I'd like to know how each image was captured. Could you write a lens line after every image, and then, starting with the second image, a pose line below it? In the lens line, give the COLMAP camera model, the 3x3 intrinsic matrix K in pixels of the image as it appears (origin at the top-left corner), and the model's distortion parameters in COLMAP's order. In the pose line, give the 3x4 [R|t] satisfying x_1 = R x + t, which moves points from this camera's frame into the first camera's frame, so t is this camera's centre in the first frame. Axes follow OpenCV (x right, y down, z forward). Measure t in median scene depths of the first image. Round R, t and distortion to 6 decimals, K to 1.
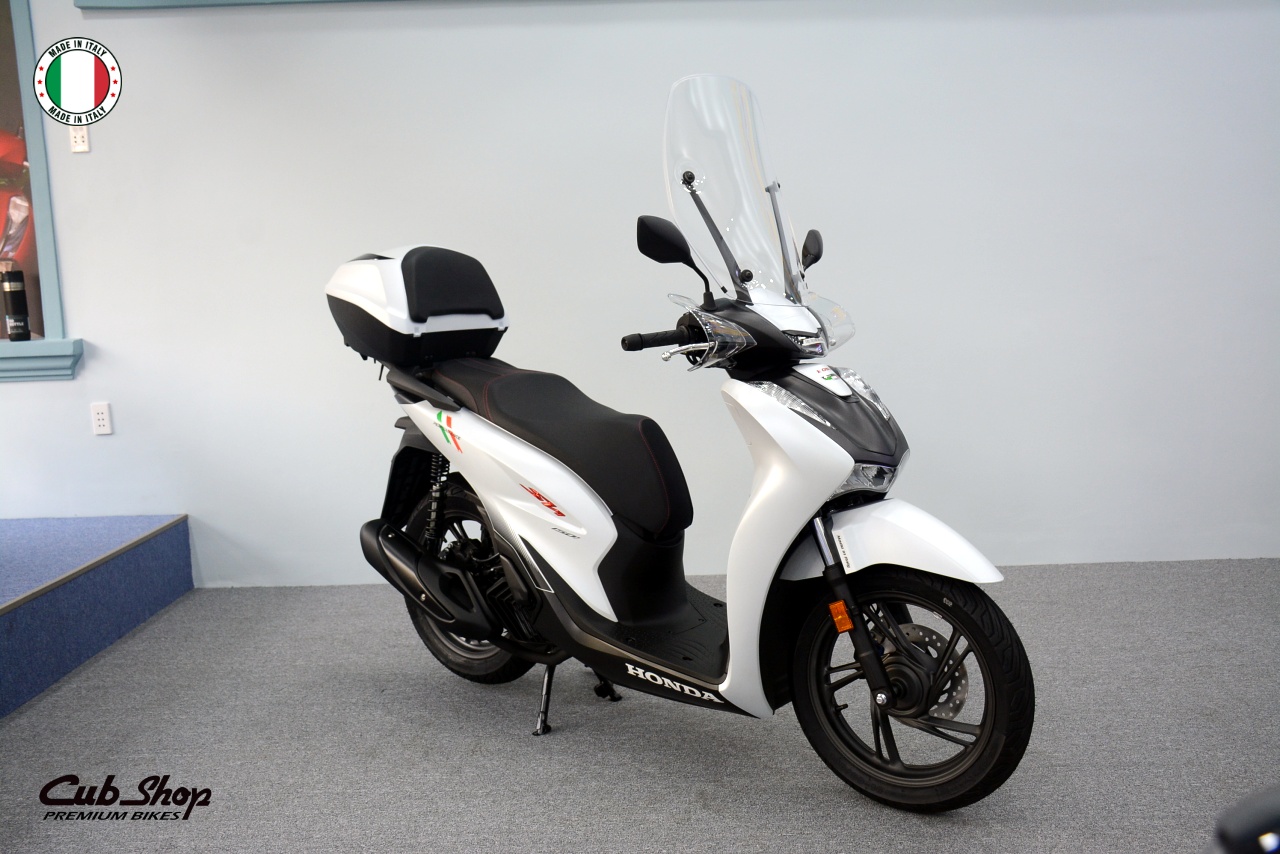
lens RADIAL K [[1194.3, 0, 659.7], [0, 1194.3, 433.4], [0, 0, 1]] dist [-0.037261, 0.000000]
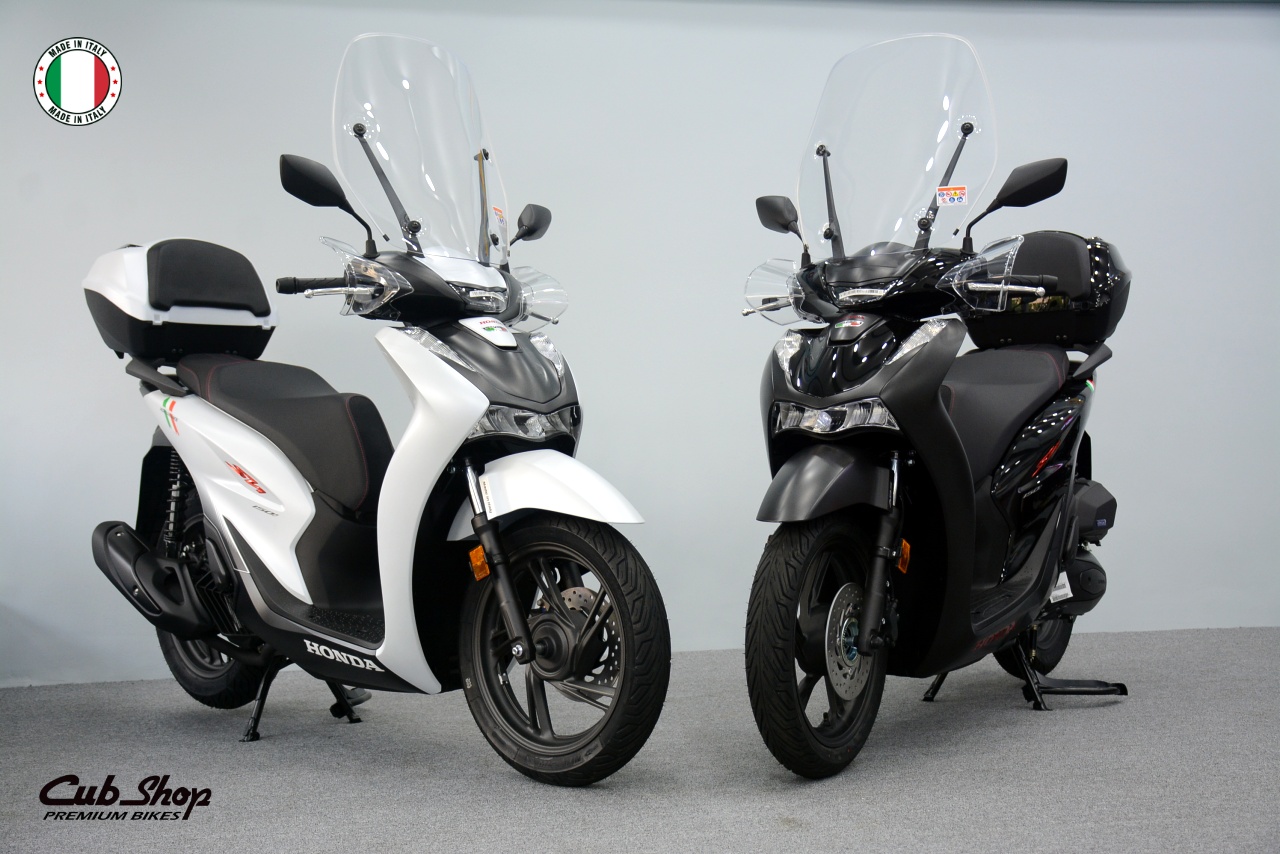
lens RADIAL K [[1564.8, 0, 642.3], [0, 1564.8, 438.6], [0, 0, 1]] dist [0.120337, 0.000000]
pose [[0.992744, 0.006491, -0.120071, 0.350372], [-0.022045, 0.991442, -0.128671, 0.171476], [0.118208, 0.130384, 0.984392, -0.200718]]
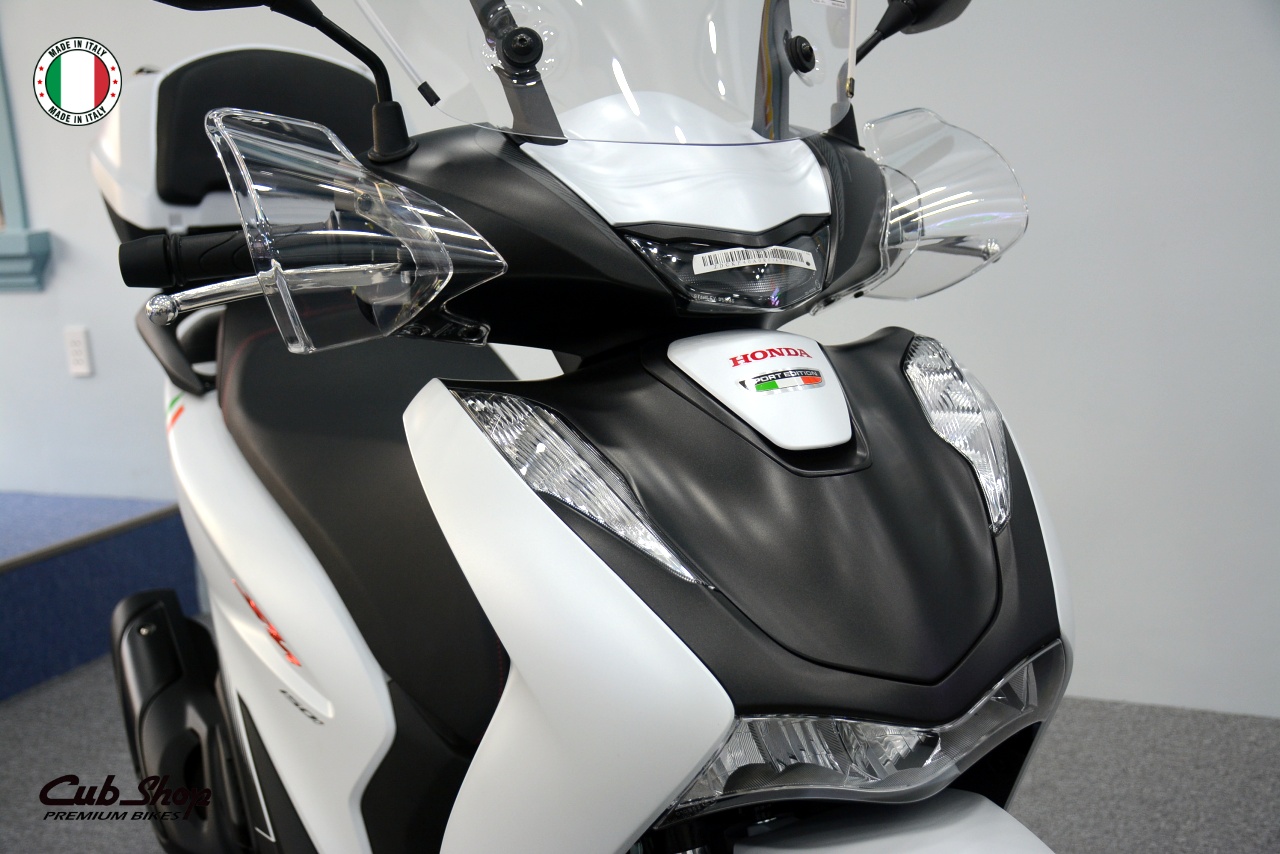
lens RADIAL K [[1462.5, 0, 603.3], [0, 1462.5, 445.6], [0, 0, 1]] dist [0.074684, 0.000000]
pose [[0.911653, 0.058329, -0.406799, 0.212360], [-0.029043, 0.996546, 0.077804, -0.049204], [0.409932, -0.059115, 0.910198, 0.542449]]
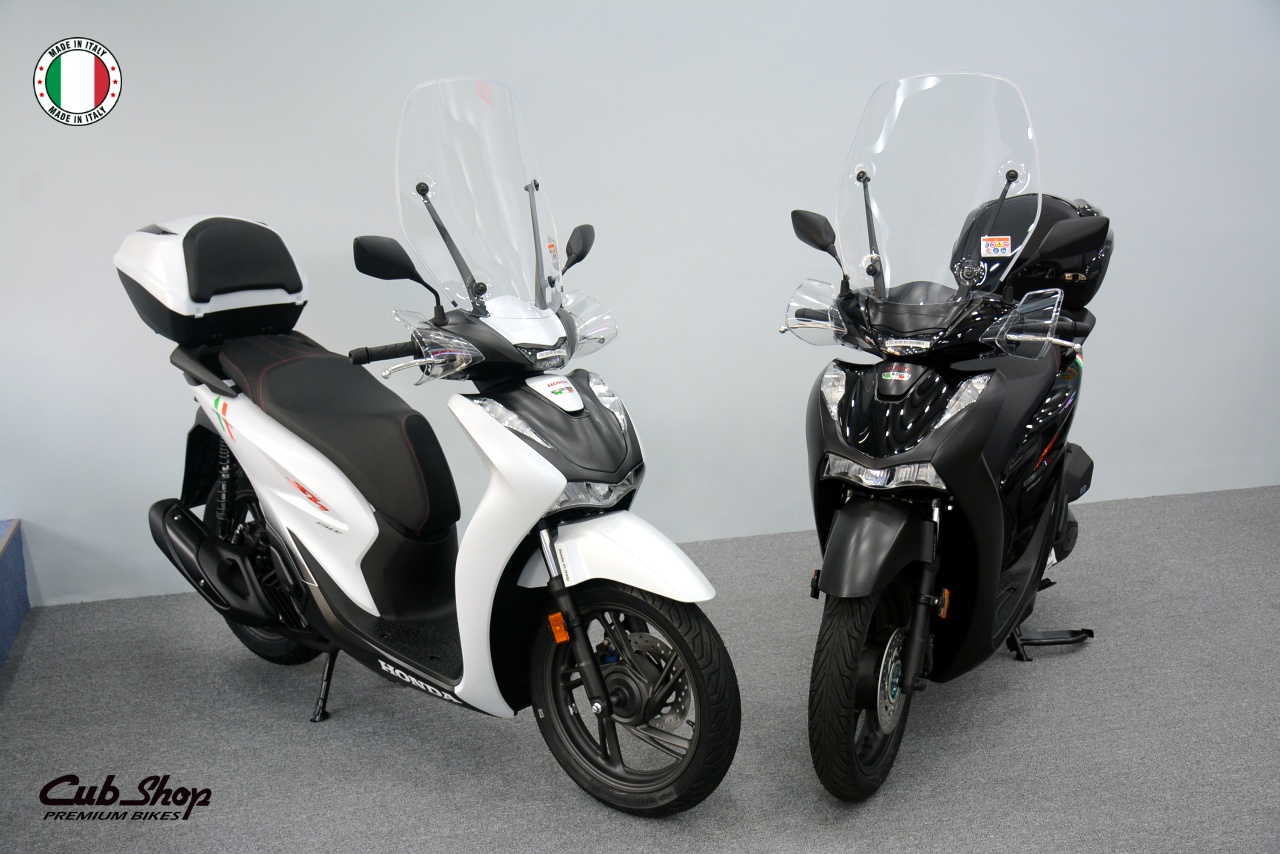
lens RADIAL K [[1394.4, 0, 646.8], [0, 1394.4, 443.4], [0, 0, 1]] dist [0.052633, 0.000000]
pose [[0.999086, 0.021359, -0.037040, 0.217056], [-0.017862, 0.995572, 0.092290, -0.094857], [0.038847, -0.091544, 0.995043, -0.145443]]
